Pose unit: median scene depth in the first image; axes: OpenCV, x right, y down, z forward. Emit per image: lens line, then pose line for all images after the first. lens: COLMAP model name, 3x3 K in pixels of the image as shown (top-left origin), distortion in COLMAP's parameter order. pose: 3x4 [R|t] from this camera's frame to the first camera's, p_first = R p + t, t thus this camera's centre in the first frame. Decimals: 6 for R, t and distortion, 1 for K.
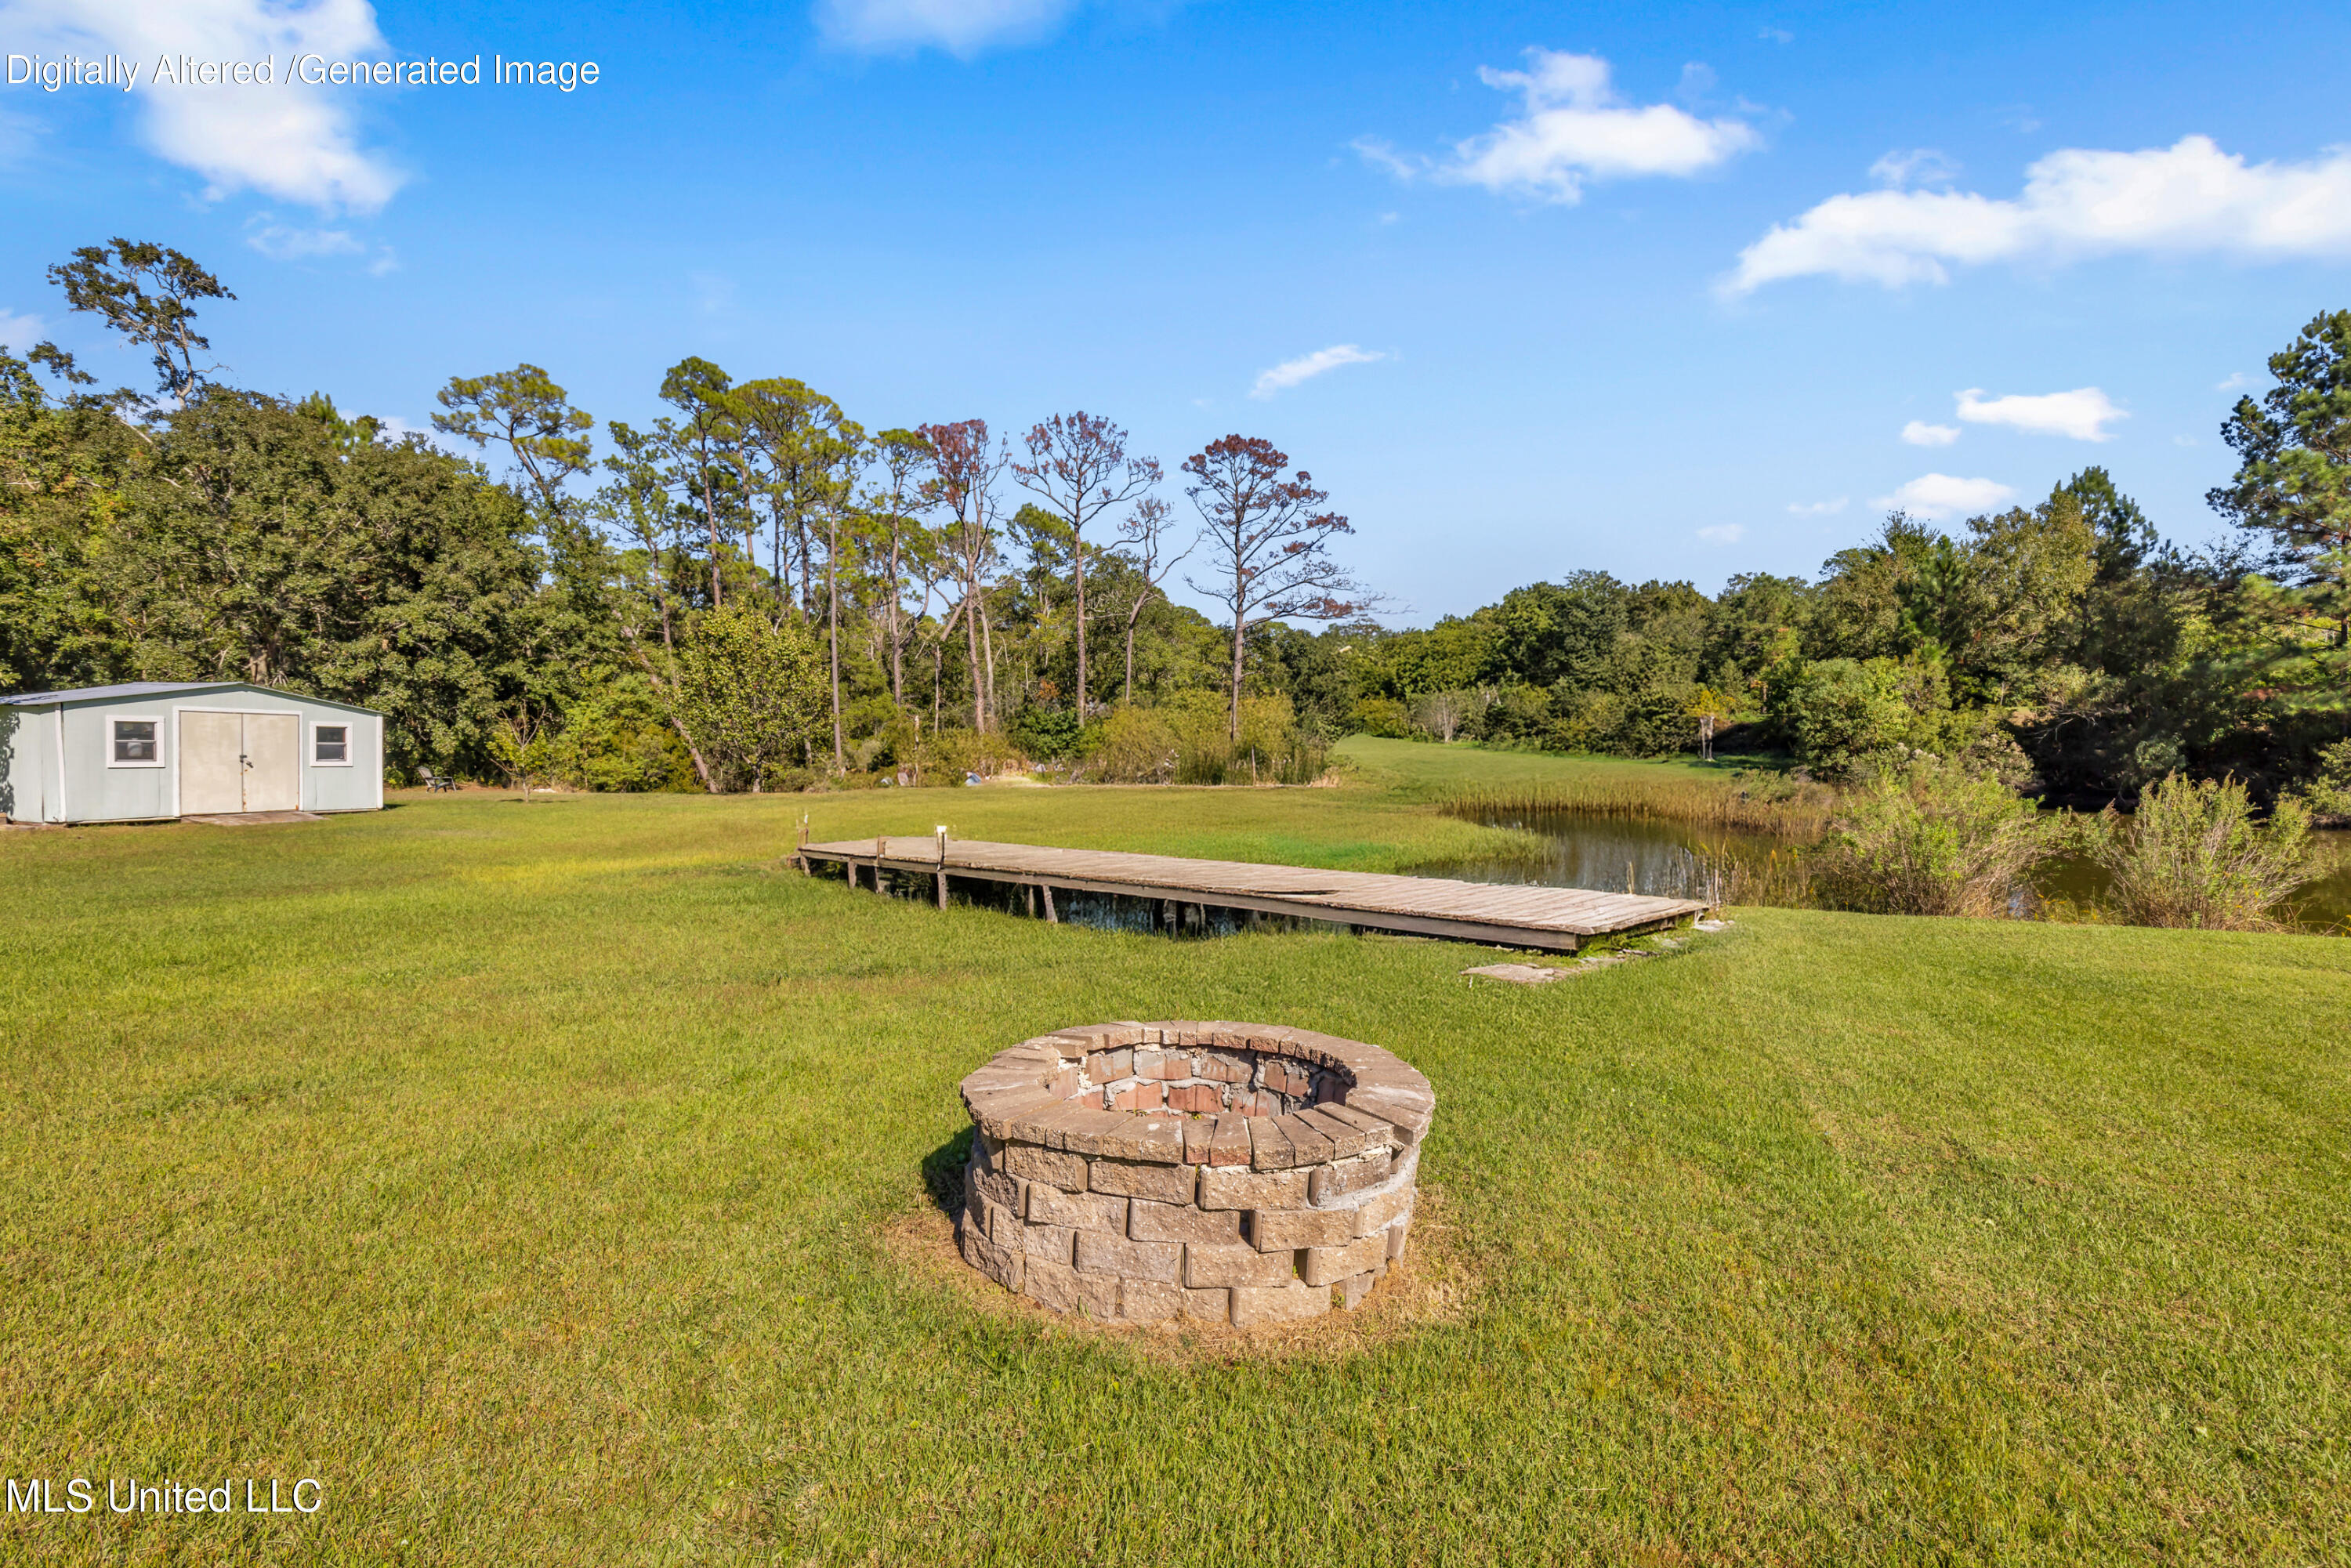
lens RADIAL K [[1052.3, 0, 1183.1], [0, 1052.3, 795.7], [0, 0, 1]] dist [0.003073, -0.001919]
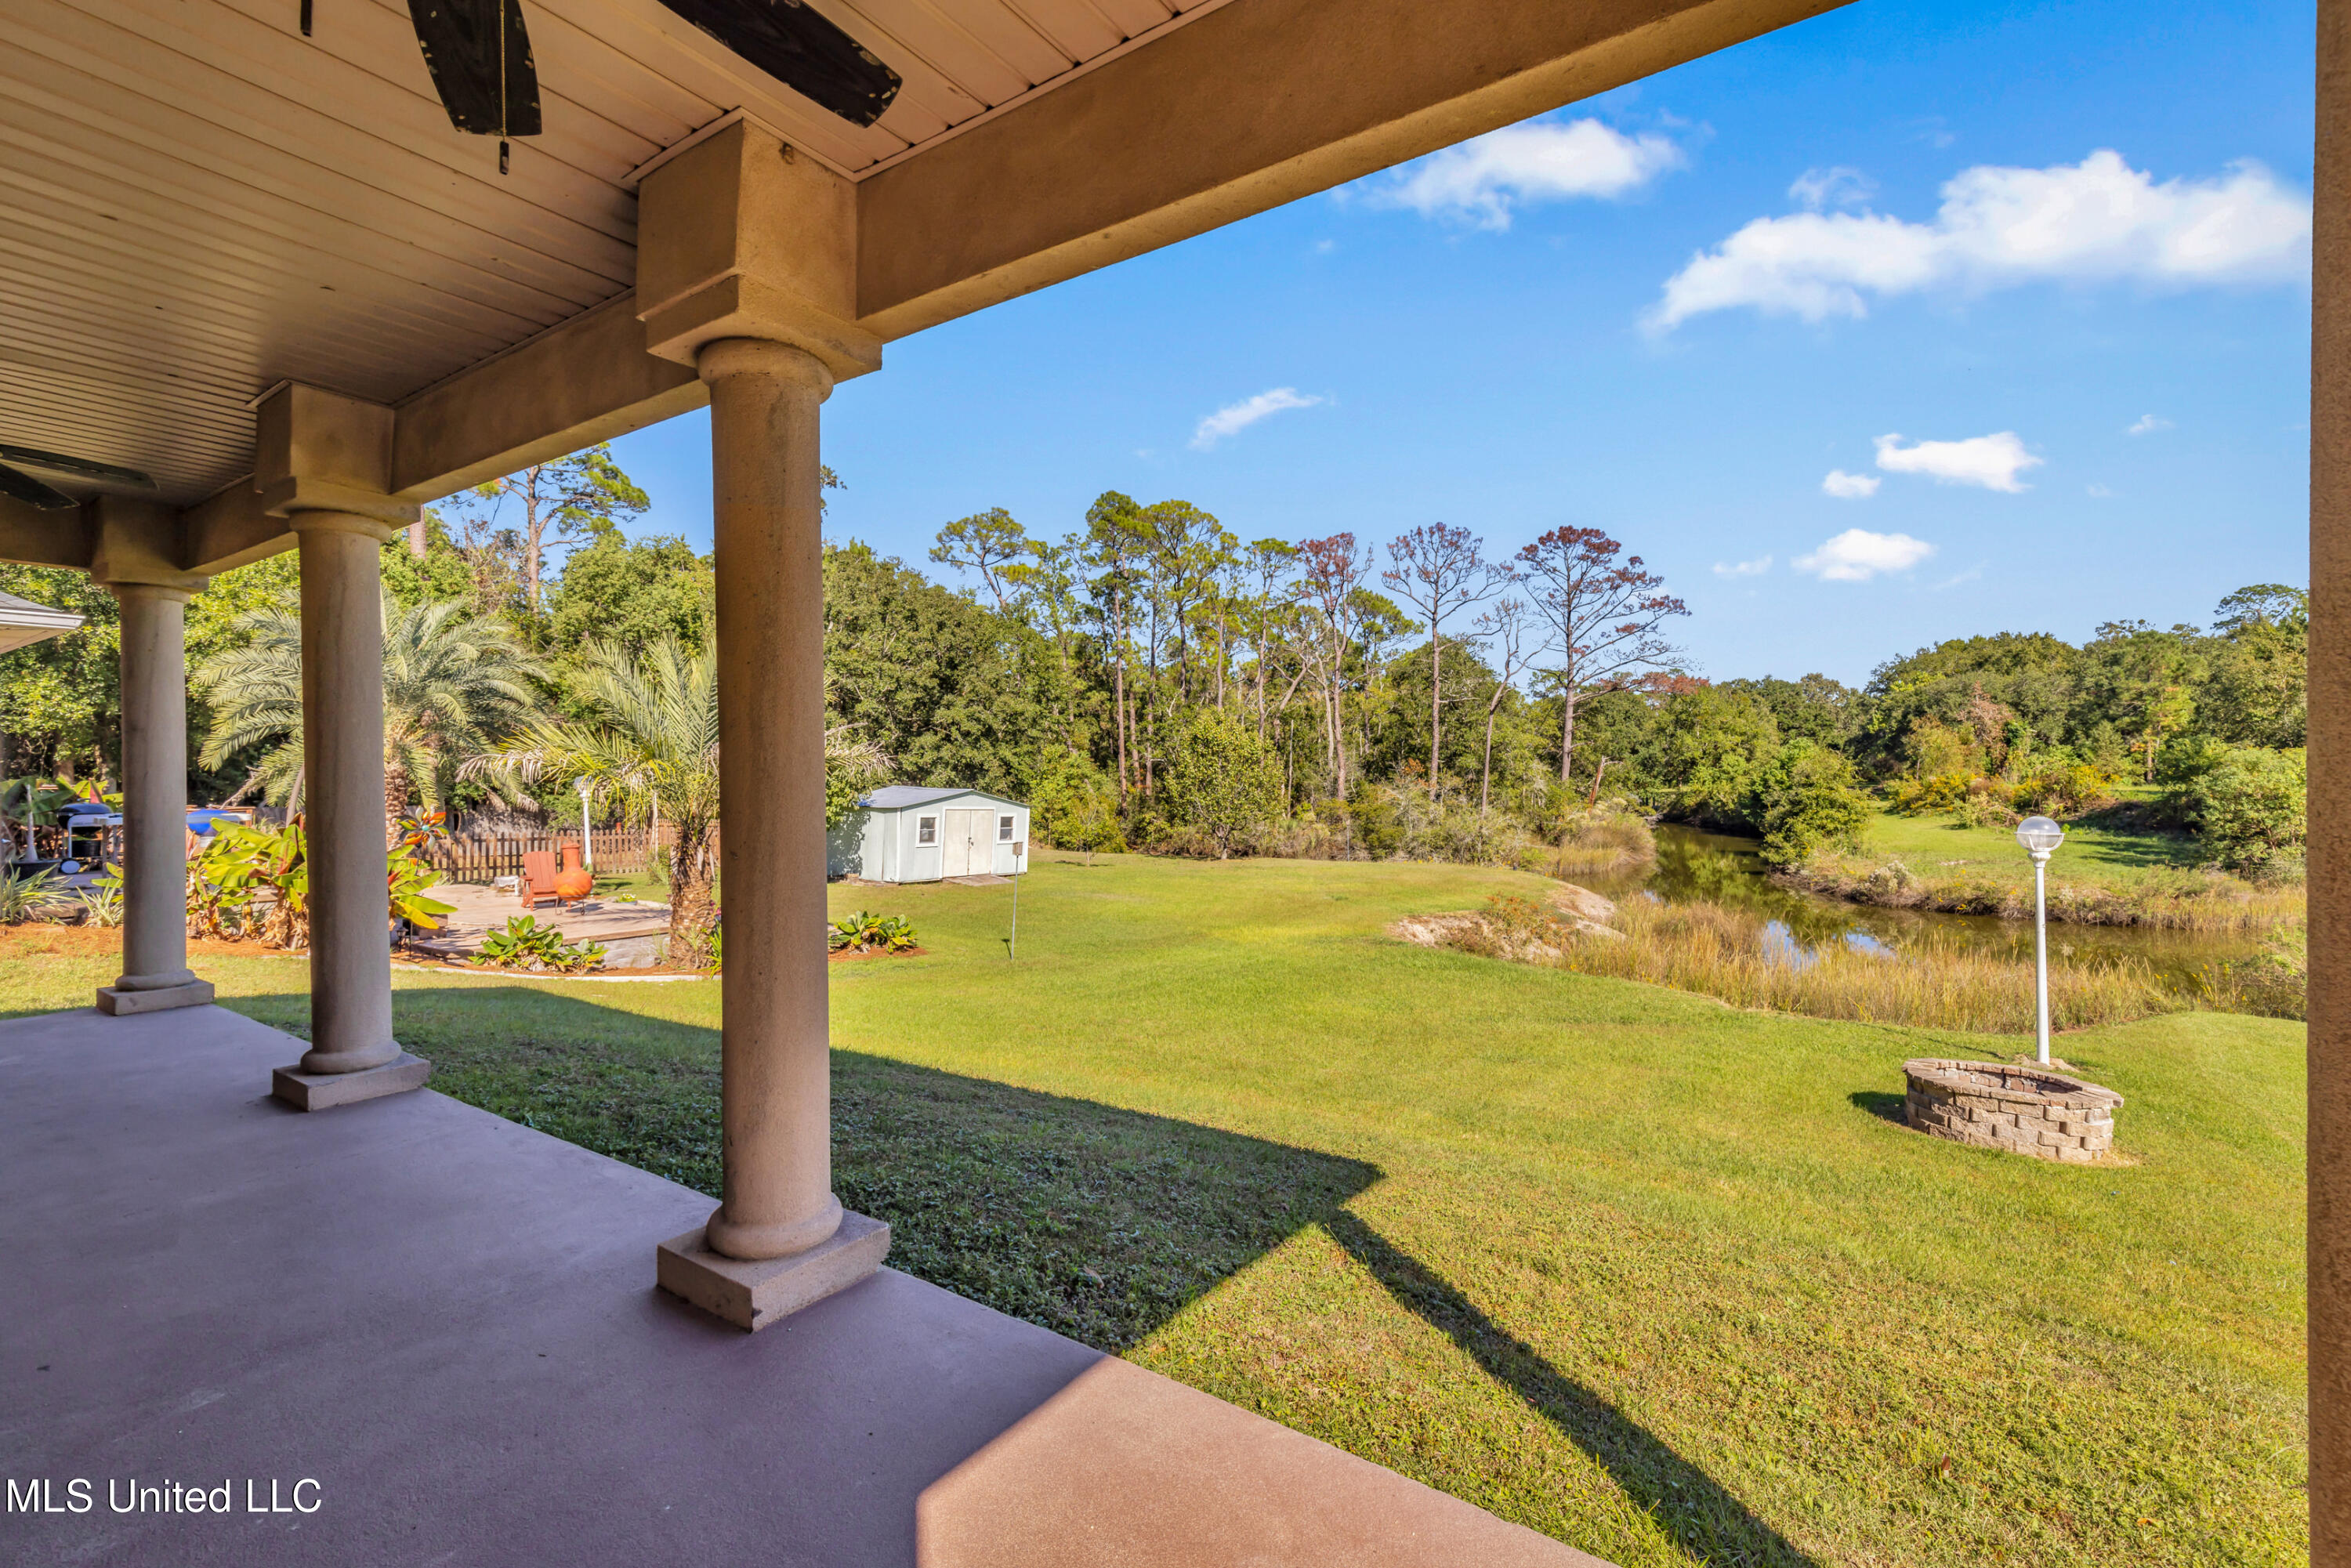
lens RADIAL K [[1052.3, 0, 1166.8], [0, 1052.3, 774.4], [0, 0, 1]] dist [0.003073, -0.001919]
pose [[0.971204, 0.012960, -0.237899, -0.106457], [-0.025979, 0.998326, -0.051672, -0.023631], [0.236831, 0.056364, 0.969915, -0.160627]]
